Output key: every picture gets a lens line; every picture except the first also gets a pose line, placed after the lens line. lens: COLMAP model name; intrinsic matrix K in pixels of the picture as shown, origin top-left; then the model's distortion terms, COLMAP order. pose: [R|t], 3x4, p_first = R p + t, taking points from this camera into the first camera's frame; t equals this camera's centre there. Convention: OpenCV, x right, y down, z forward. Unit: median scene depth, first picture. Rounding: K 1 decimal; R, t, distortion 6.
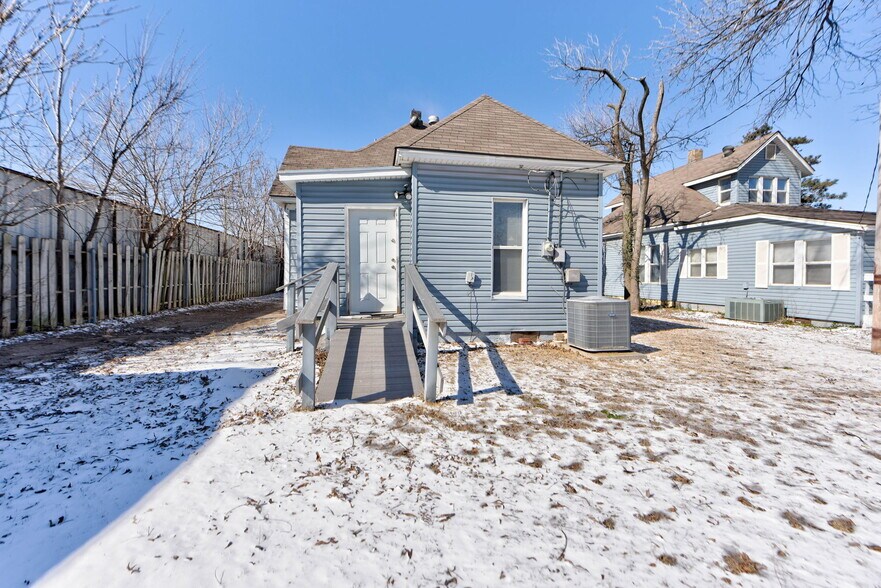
lens RADIAL K [[349.1, 0, 442.7], [0, 349.1, 288.5], [0, 0, 1]] dist [0.000570, 0.000220]
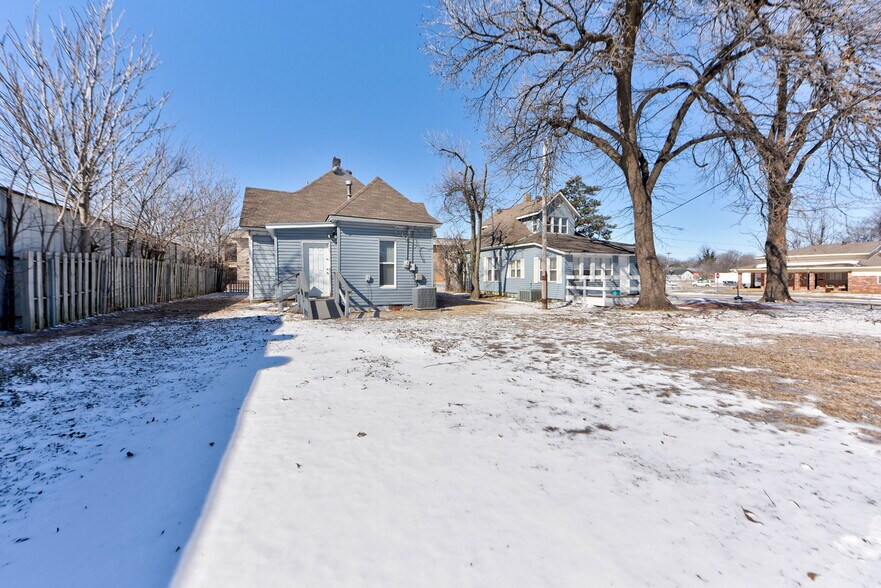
lens RADIAL K [[349.1, 0, 442.7], [0, 349.1, 288.5], [0, 0, 1]] dist [0.000570, 0.000220]
pose [[0.975236, -0.011528, 0.220865, 0.051912], [0.012381, 0.999920, -0.002475, 0.037611], [-0.220819, 0.005148, 0.975301, -1.020333]]
